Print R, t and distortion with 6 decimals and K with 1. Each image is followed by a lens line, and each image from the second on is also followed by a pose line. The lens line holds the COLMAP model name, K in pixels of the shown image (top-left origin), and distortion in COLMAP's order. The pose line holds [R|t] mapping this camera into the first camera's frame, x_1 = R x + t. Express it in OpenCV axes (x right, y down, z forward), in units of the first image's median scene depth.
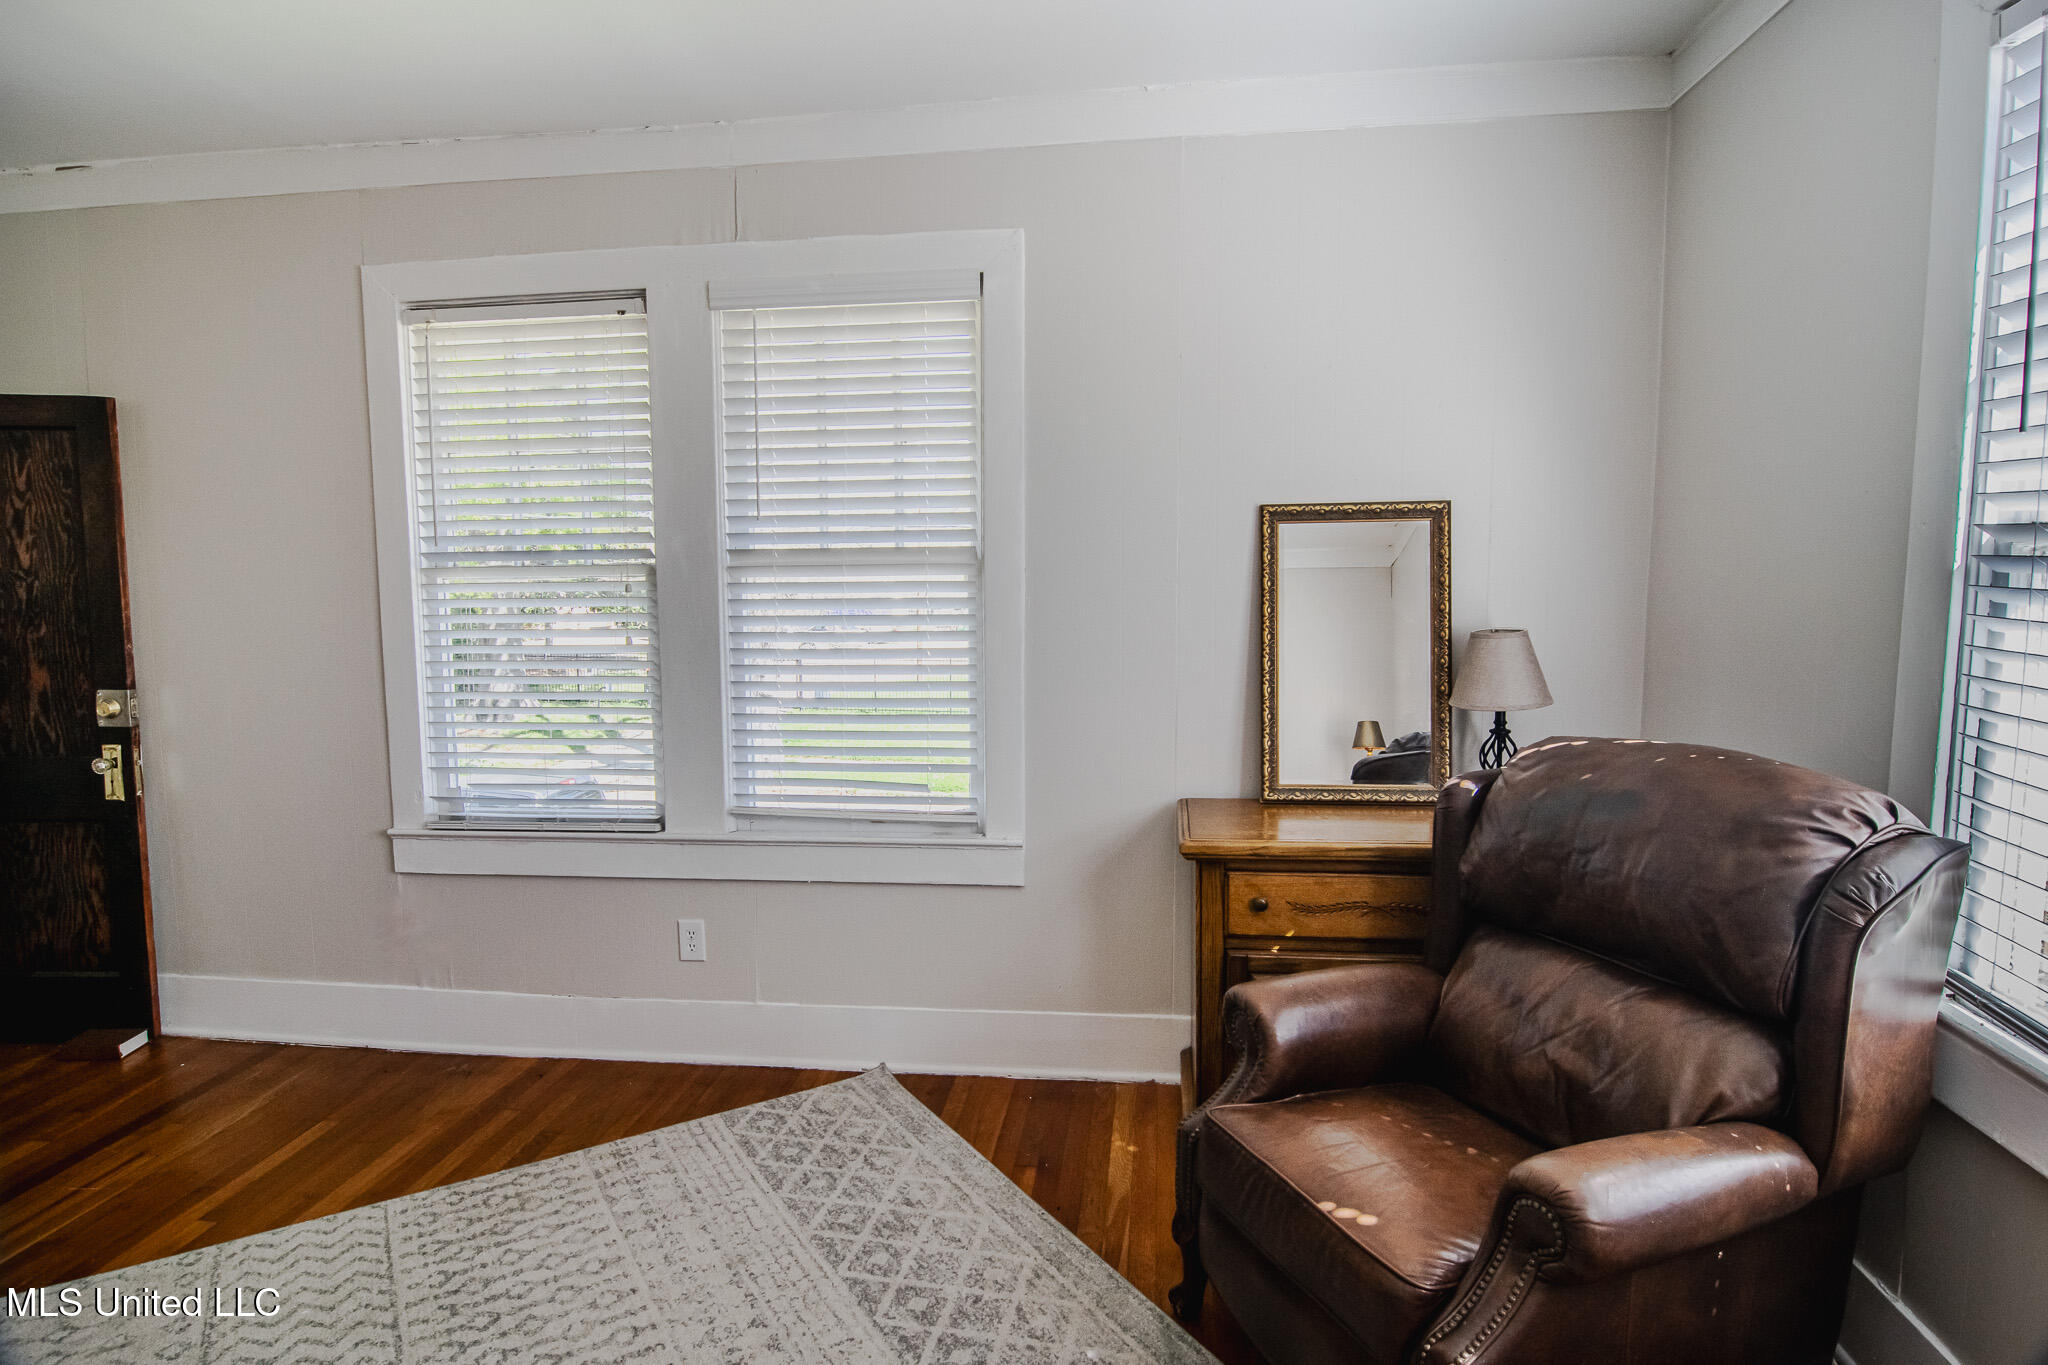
lens RADIAL K [[1116.7, 0, 1018.4], [0, 1116.7, 700.5], [0, 0, 1]] dist [-0.011708, -0.010372]
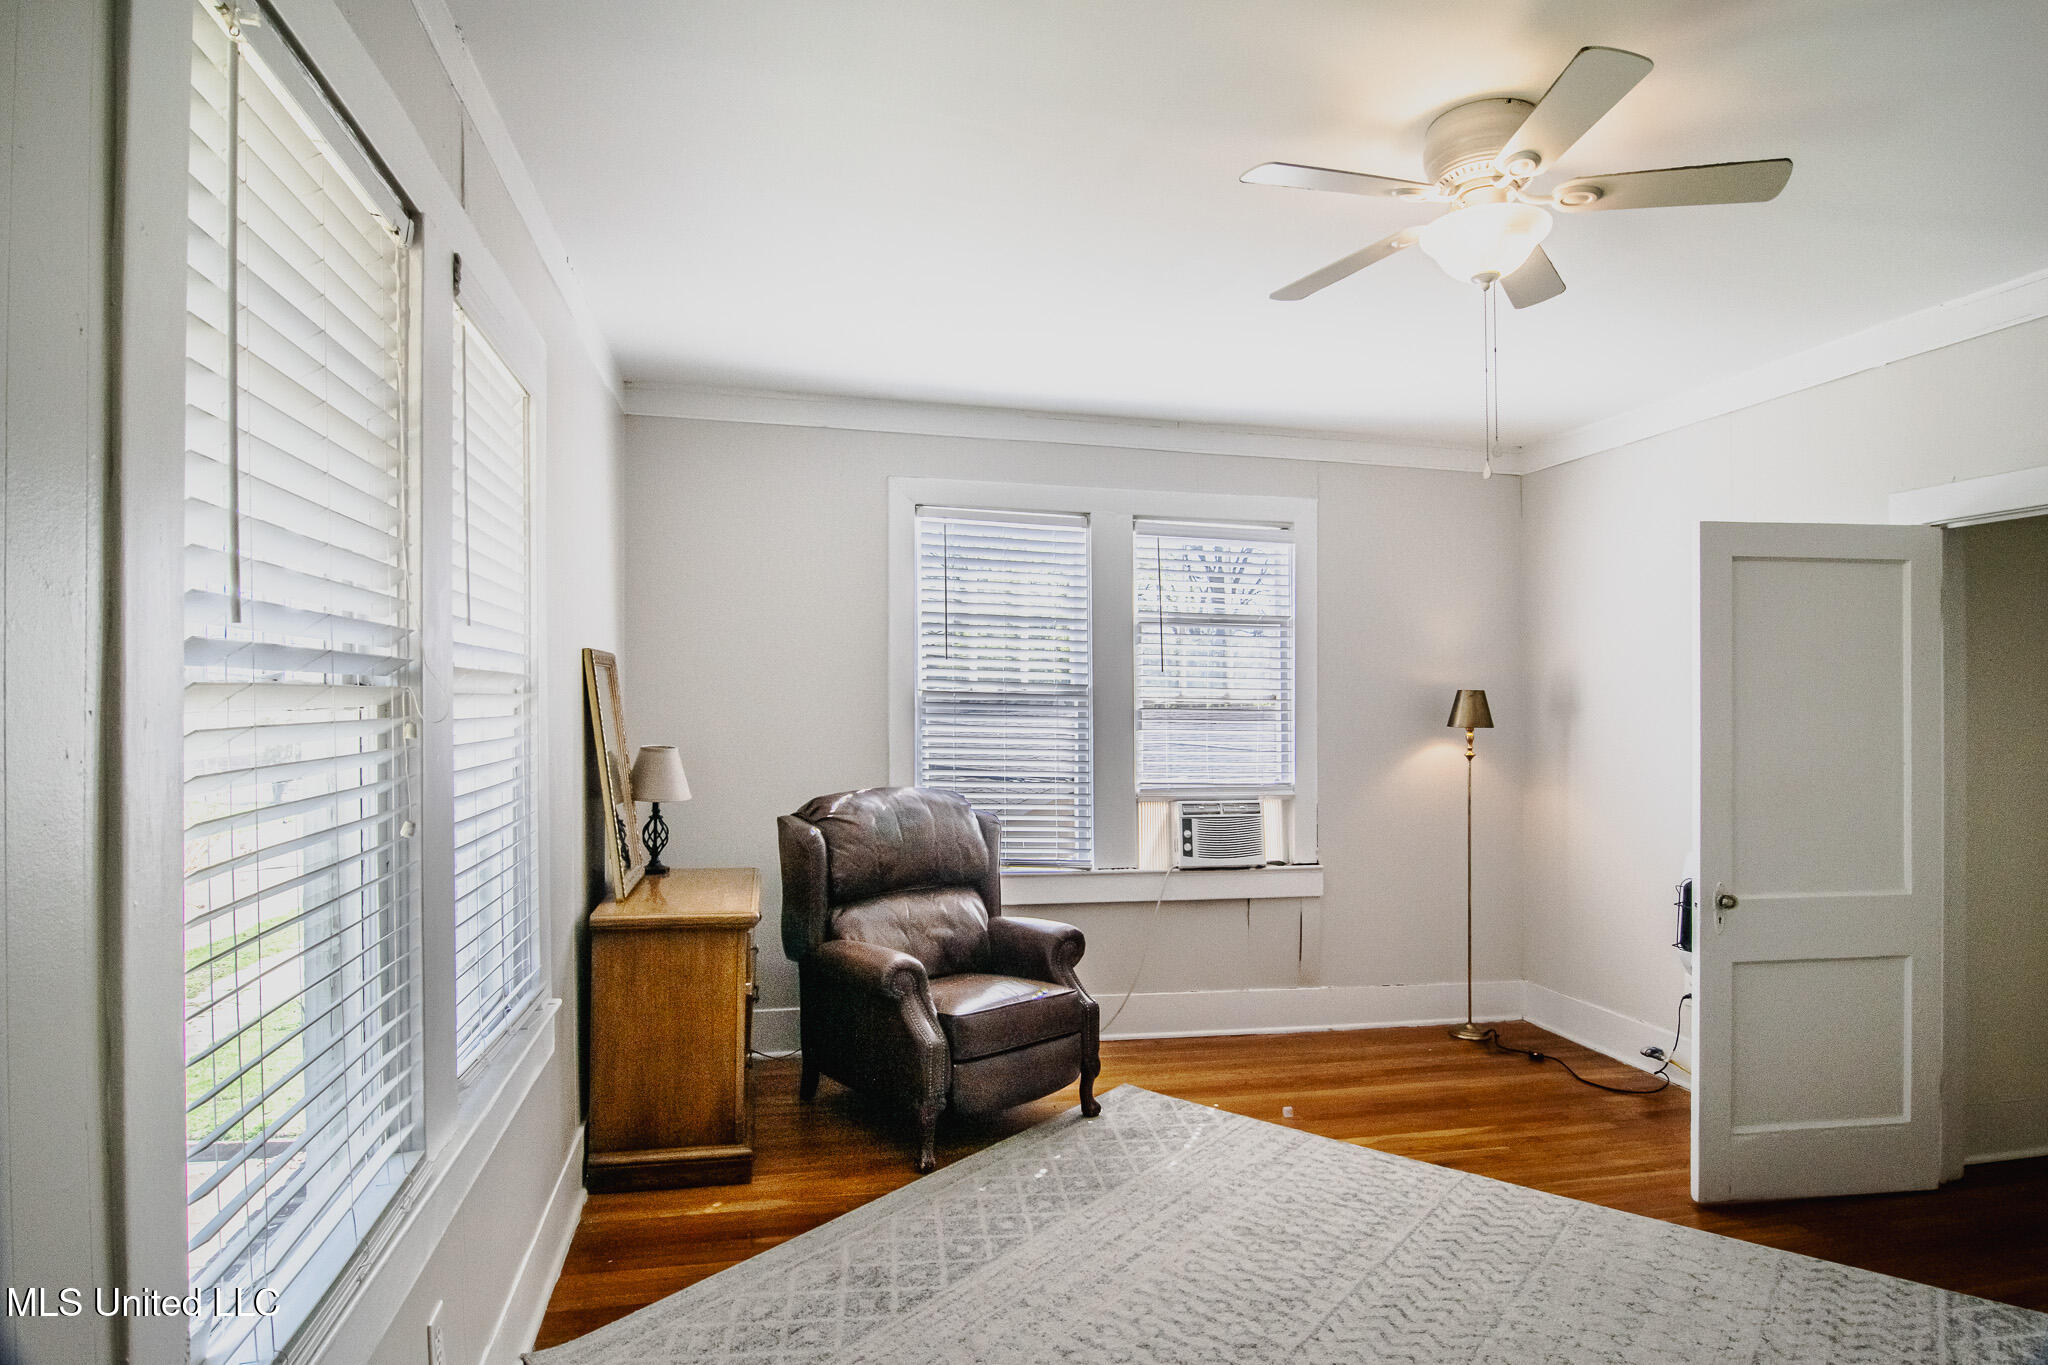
lens RADIAL K [[1116.7, 0, 1018.4], [0, 1116.7, 700.5], [0, 0, 1]] dist [-0.011708, -0.010372]
pose [[-0.331310, 0.006840, 0.943497, -1.231977], [0.108145, 0.993659, 0.030771, -0.130640], [-0.937304, 0.112230, -0.329949, 1.166844]]
